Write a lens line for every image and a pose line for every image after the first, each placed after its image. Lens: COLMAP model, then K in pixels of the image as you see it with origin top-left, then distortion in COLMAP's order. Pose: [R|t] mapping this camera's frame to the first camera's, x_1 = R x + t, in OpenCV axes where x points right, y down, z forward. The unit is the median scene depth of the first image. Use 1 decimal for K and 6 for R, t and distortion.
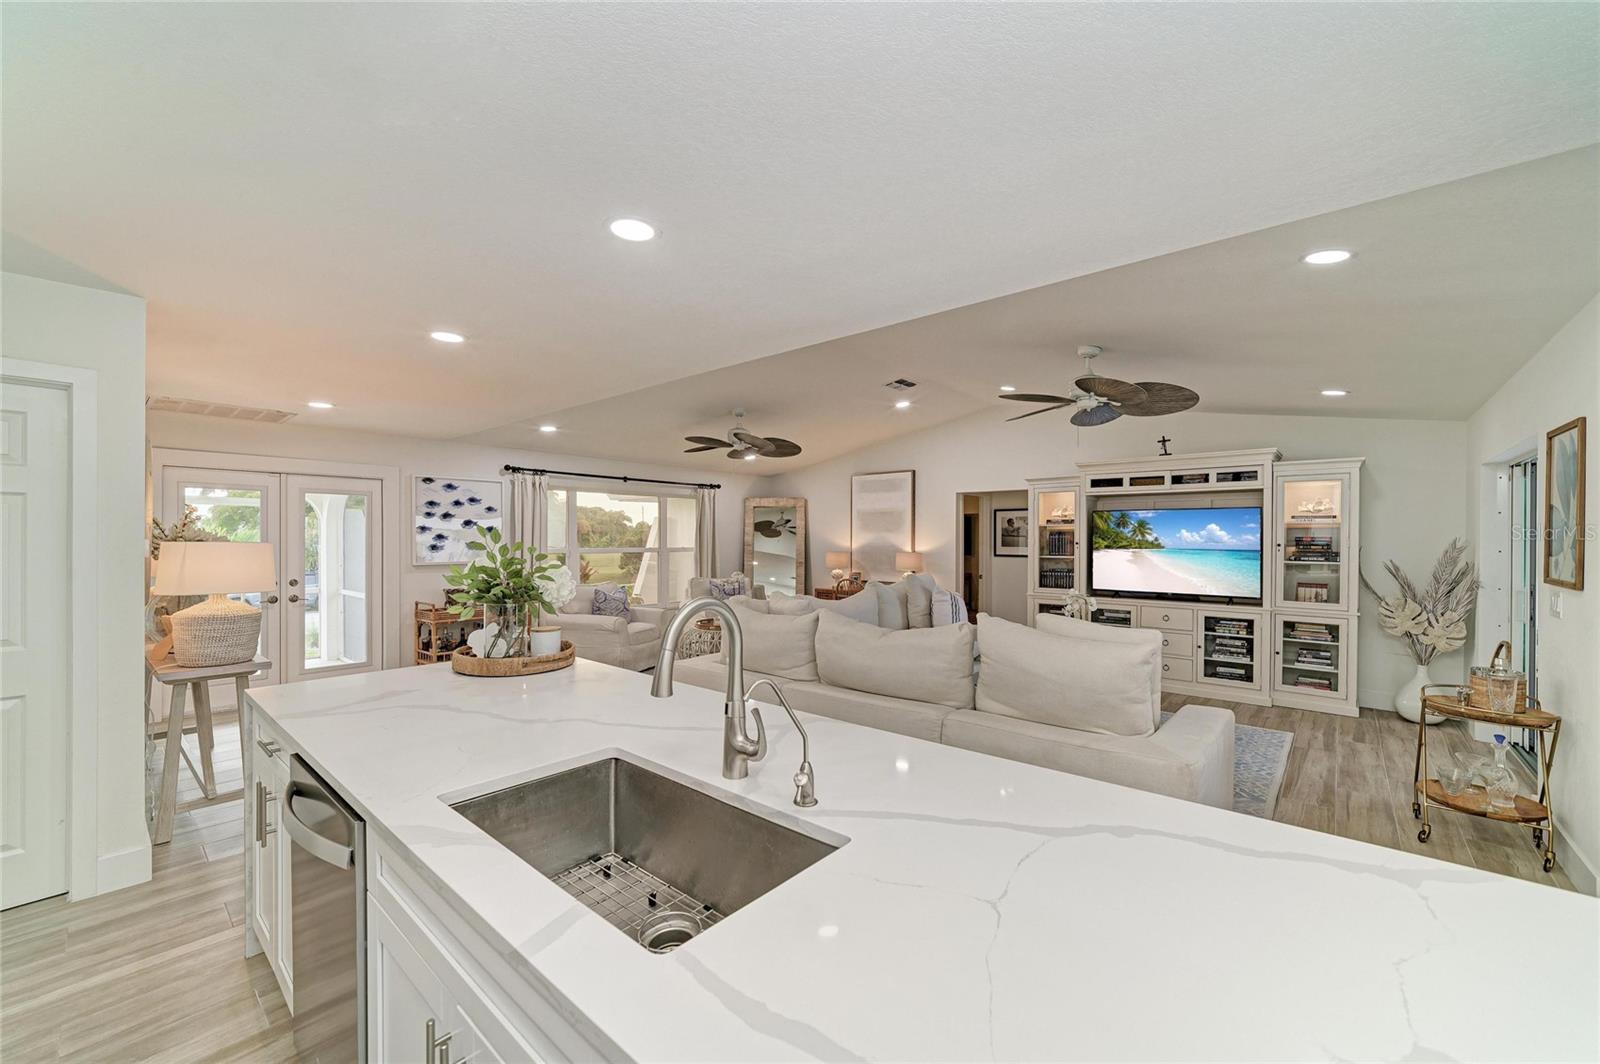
lens RADIAL K [[639.0, 0, 804.2], [0, 639.0, 543.2], [0, 0, 1]] dist [-0.004839, 0.000443]
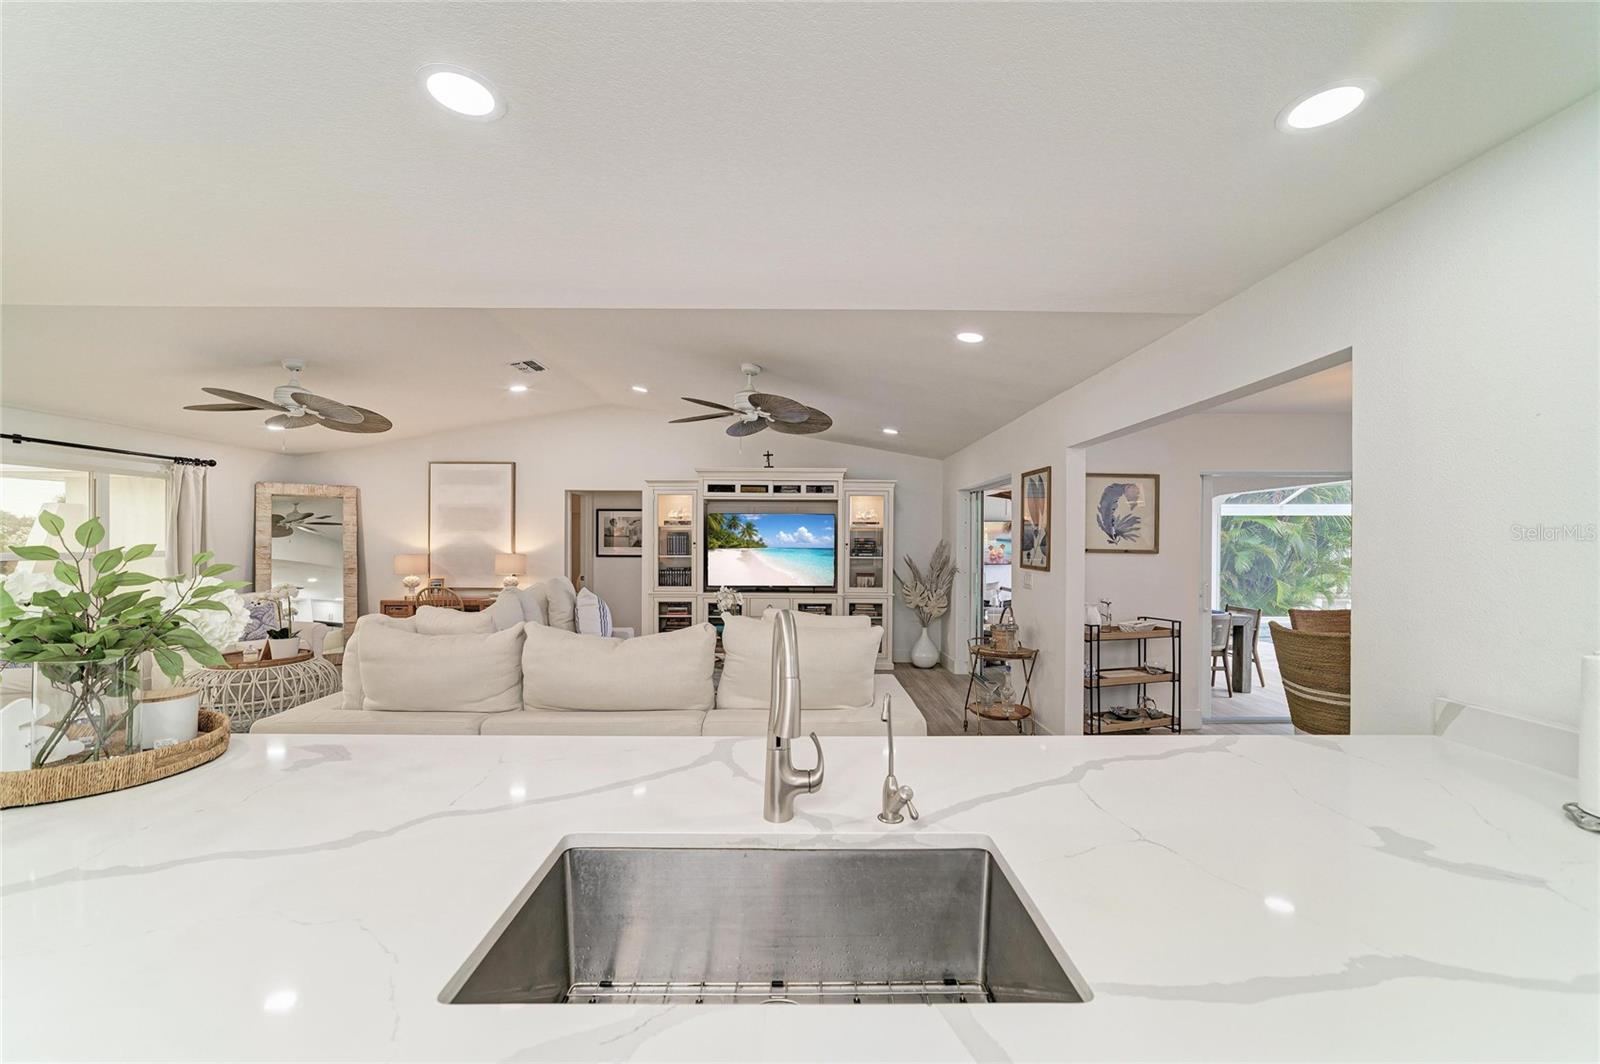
lens RADIAL K [[639.0, 0, 804.2], [0, 639.0, 543.2], [0, 0, 1]] dist [-0.004839, 0.000443]
pose [[0.753269, -0.003019, 0.657705, -0.149268], [0.002804, 0.999995, 0.001379, -0.001035], [-0.657706, 0.000806, 0.753274, 0.076796]]
